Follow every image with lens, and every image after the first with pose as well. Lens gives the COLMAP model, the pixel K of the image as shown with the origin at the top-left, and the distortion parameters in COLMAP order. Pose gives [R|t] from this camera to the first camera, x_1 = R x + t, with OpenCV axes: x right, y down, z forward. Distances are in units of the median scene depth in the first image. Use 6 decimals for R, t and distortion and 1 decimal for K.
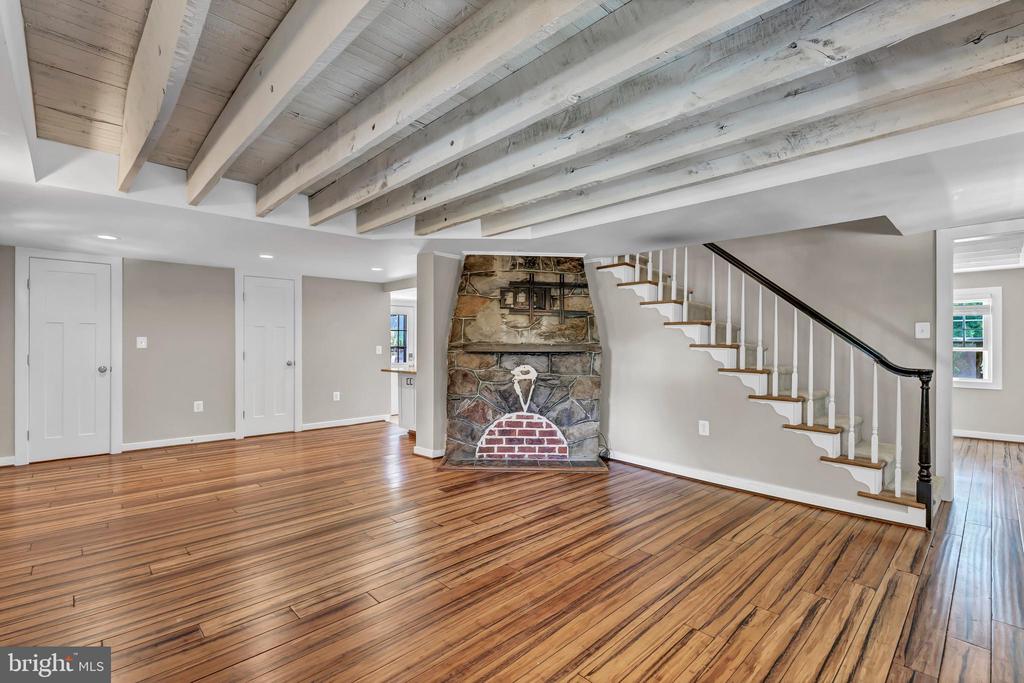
lens RADIAL K [[462.8, 0, 512.9], [0, 462.8, 344.0], [0, 0, 1]] dist [-0.003626, 0.000460]
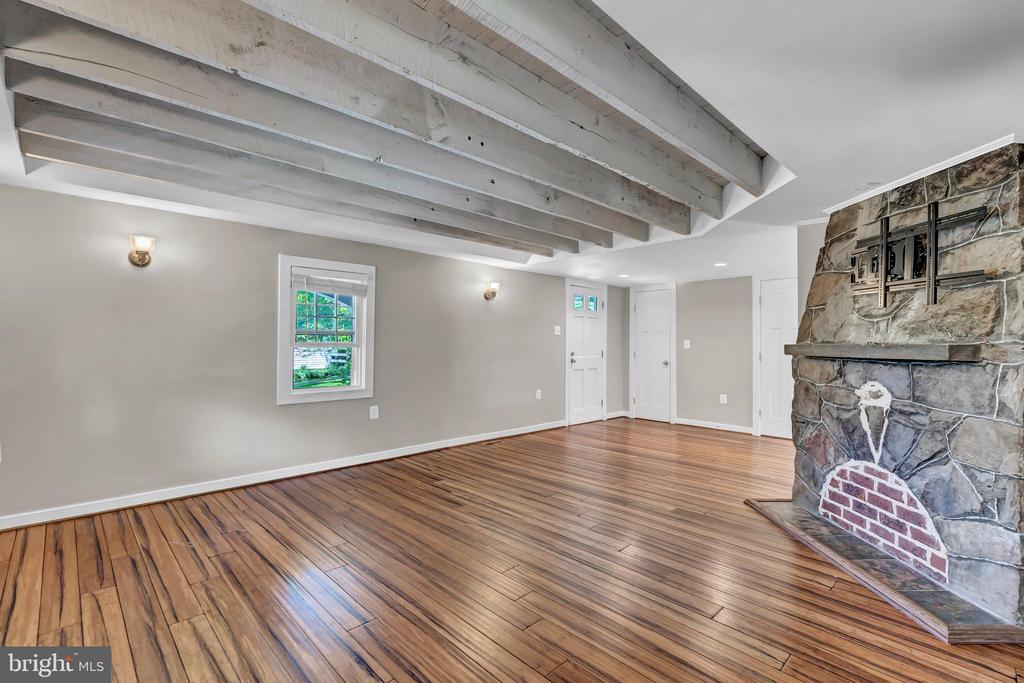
lens RADIAL K [[462.8, 0, 513.5], [0, 462.8, 339.6], [0, 0, 1]] dist [-0.003626, 0.000460]
pose [[0.011204, -0.012901, -0.999854, 0.592281], [-0.006788, 0.999893, -0.012977, 0.003972], [0.999914, 0.006933, 0.011116, 0.547138]]
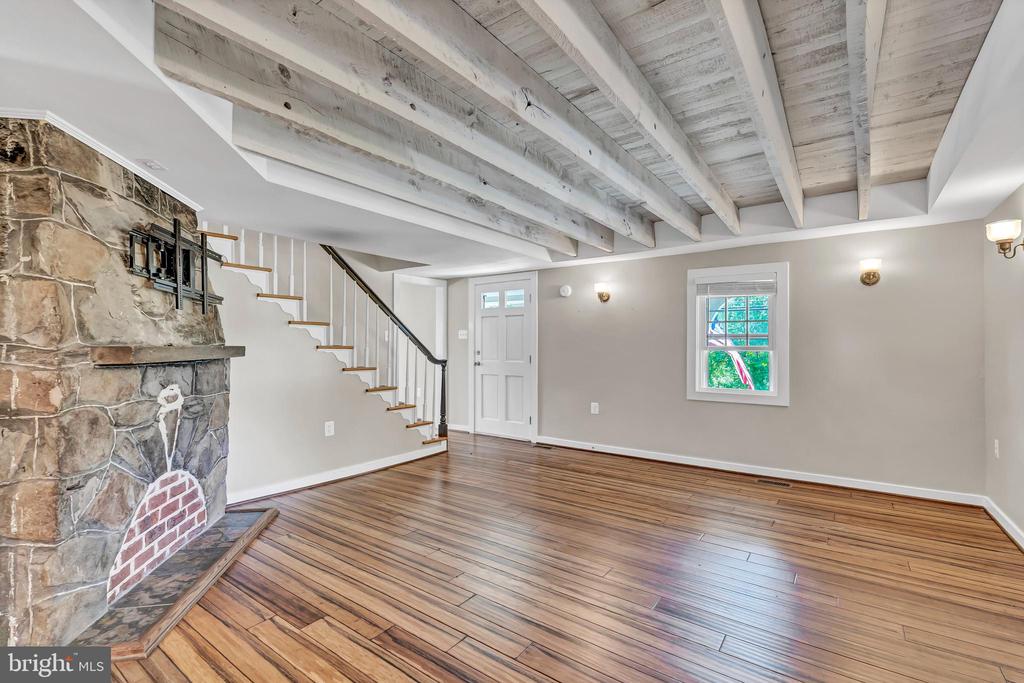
lens RADIAL K [[462.8, 0, 508.8], [0, 462.8, 344.3], [0, 0, 1]] dist [-0.003626, 0.000460]
pose [[-0.173037, -0.000654, 0.984915, -0.577806], [-0.001265, 0.999999, 0.000442, -0.003053], [-0.984914, -0.001169, -0.173038, 0.702329]]
